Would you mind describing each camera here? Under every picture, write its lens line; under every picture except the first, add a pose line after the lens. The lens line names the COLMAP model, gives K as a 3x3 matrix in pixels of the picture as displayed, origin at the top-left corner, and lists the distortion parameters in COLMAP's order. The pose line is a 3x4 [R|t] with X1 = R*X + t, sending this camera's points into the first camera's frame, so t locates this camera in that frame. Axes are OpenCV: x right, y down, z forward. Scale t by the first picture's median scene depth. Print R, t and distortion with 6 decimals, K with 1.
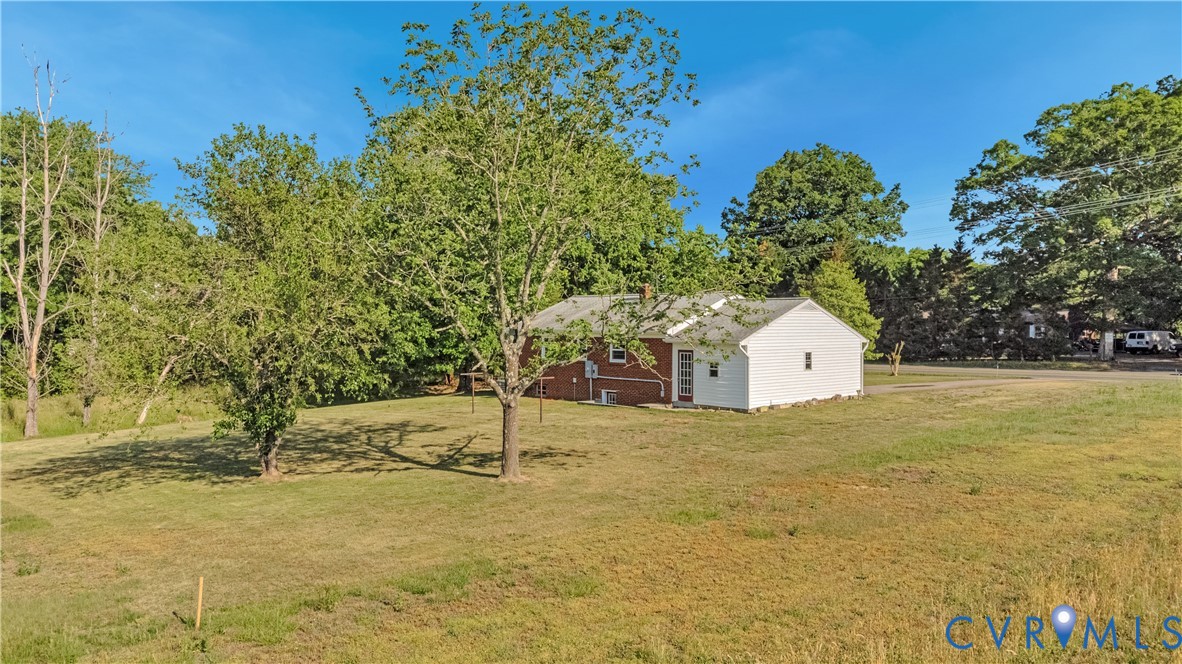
lens RADIAL K [[857.7, 0, 584.5], [0, 857.7, 329.9], [0, 0, 1]] dist [0.040749, 0.001133]
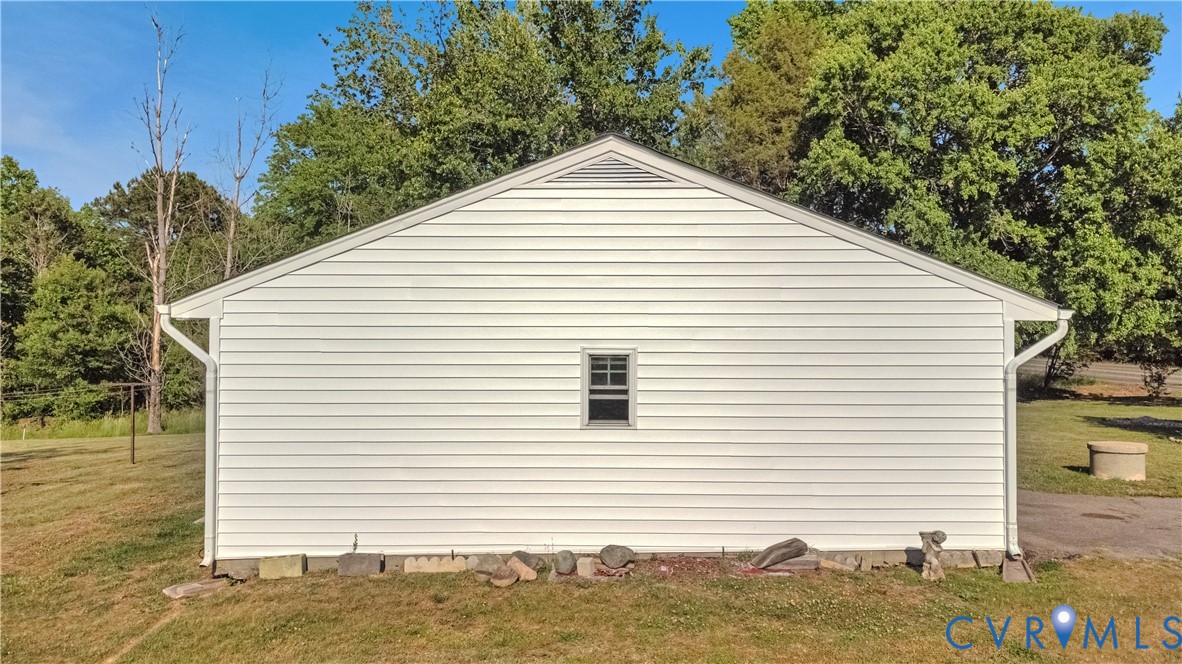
lens RADIAL K [[857.7, 0, 584.5], [0, 857.7, 329.9], [0, 0, 1]] dist [0.040749, 0.001133]
pose [[0.738036, 0.002451, -0.674757, 0.392257], [-0.004099, 0.999991, -0.000851, 0.017651], [0.674749, 0.003393, 0.738039, 0.754248]]
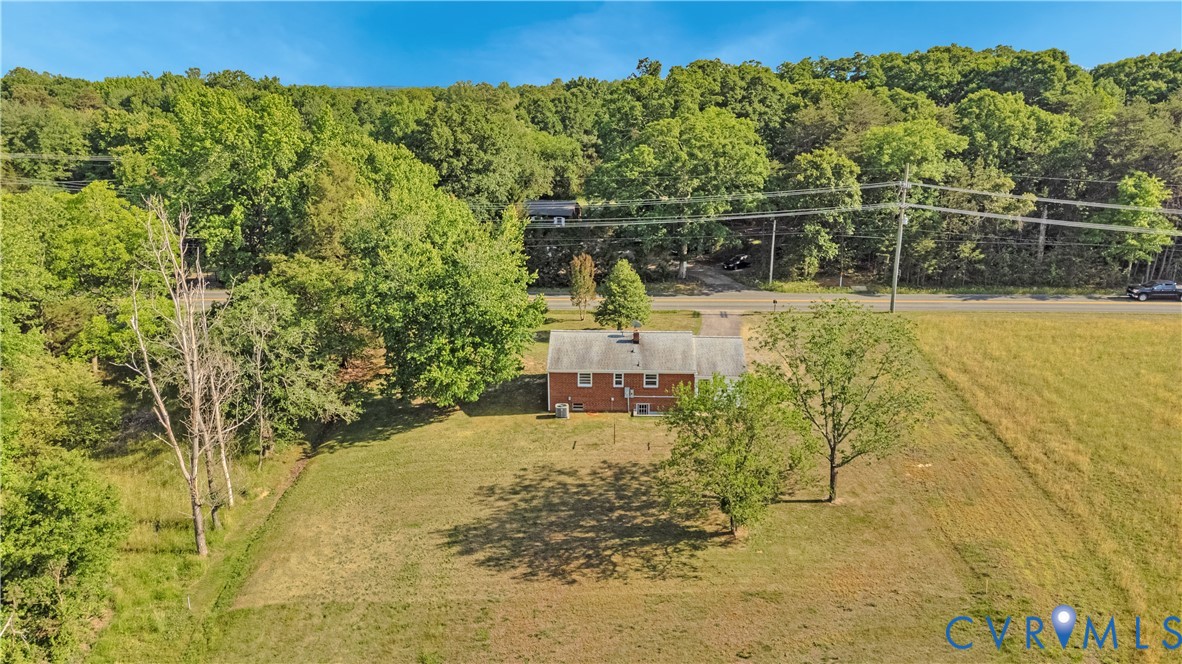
lens RADIAL K [[857.7, 0, 584.5], [0, 857.7, 329.9], [0, 0, 1]] dist [0.040749, 0.001133]
pose [[0.697018, -0.194082, 0.690289, -1.179185], [0.010960, 0.965445, 0.260378, -0.505483], [-0.716970, -0.173923, 0.675059, -0.020676]]
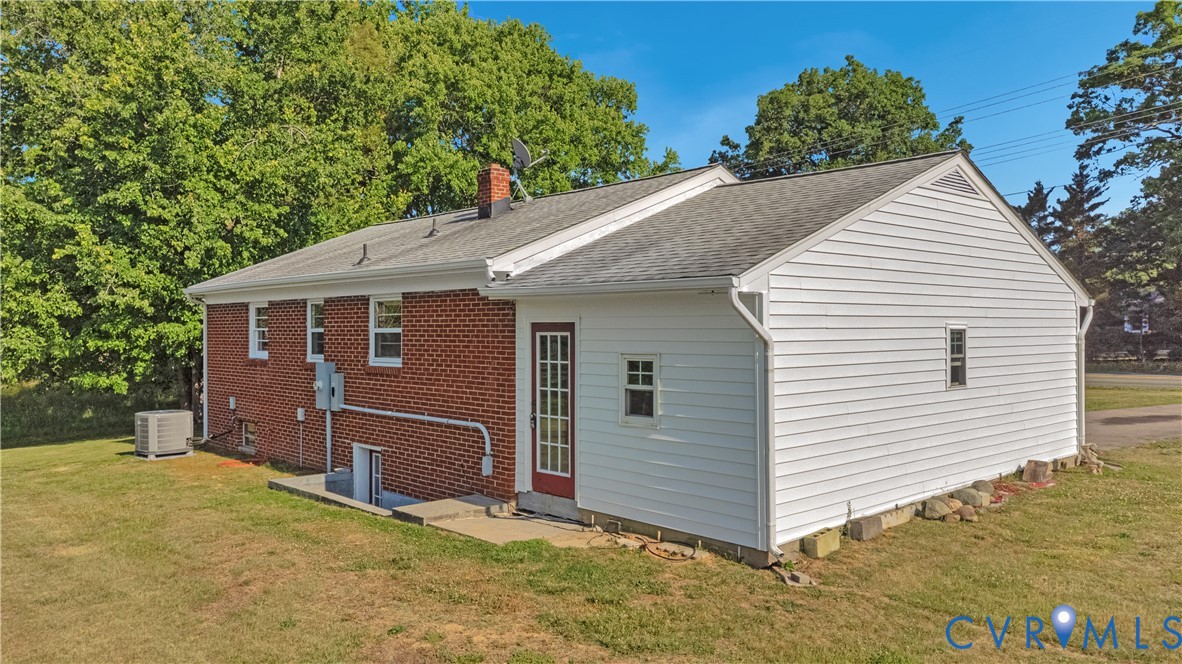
lens RADIAL K [[876.2, 0, 593.0], [0, 876.2, 337.5], [0, 0, 1]] dist [0.046706, 0.003479]
pose [[0.999835, -0.004830, 0.017488, 0.116054], [0.004784, 0.999985, 0.002704, 0.025427], [-0.017501, -0.002620, 0.999843, 0.638435]]
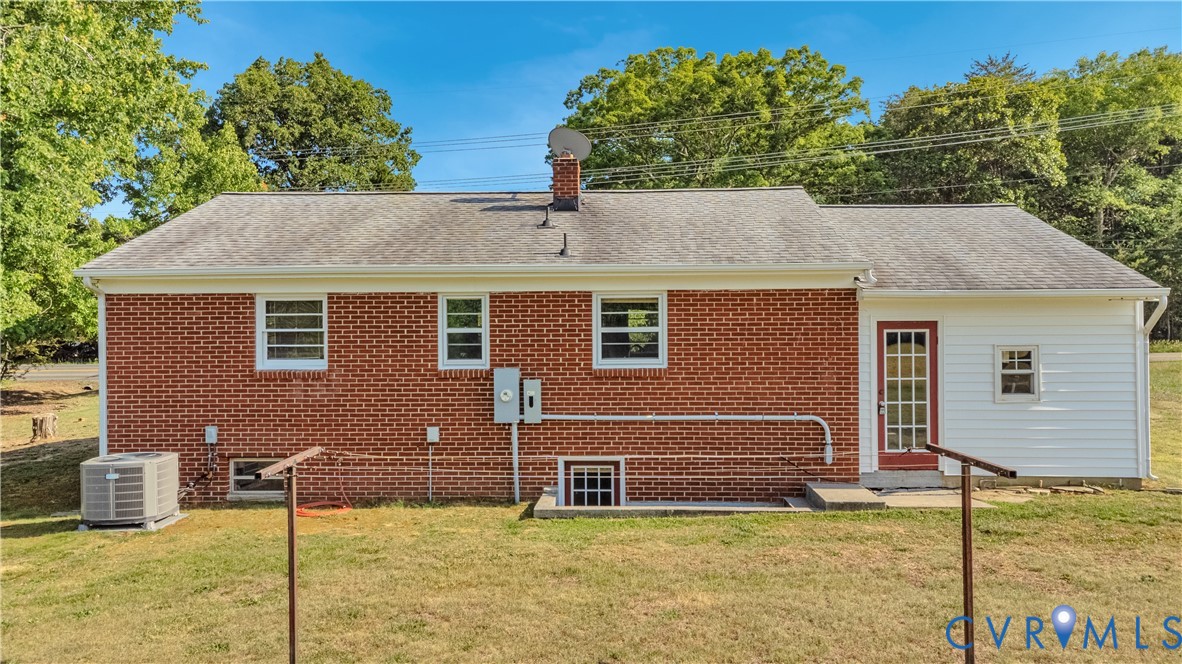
lens RADIAL K [[876.2, 0, 593.0], [0, 876.2, 337.5], [0, 0, 1]] dist [0.046706, 0.003479]
pose [[0.691427, -0.017184, 0.722242, -0.206366], [0.013545, 0.999850, 0.010822, 0.022329], [-0.722319, 0.002300, 0.691556, 0.776787]]
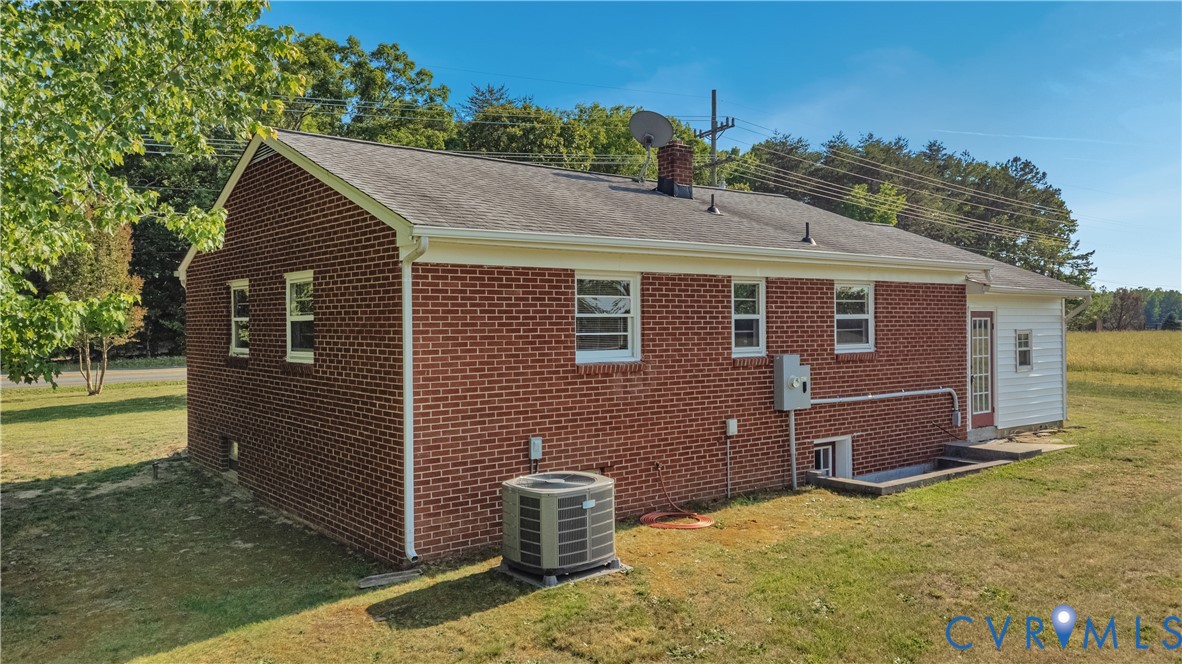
lens RADIAL K [[876.2, 0, 593.0], [0, 876.2, 337.5], [0, 0, 1]] dist [0.046706, 0.003479]
pose [[0.061779, -0.024342, 0.997793, -0.321093], [0.009858, 0.999669, 0.023778, 0.022050], [-0.998041, 0.008367, 0.061999, 1.075953]]
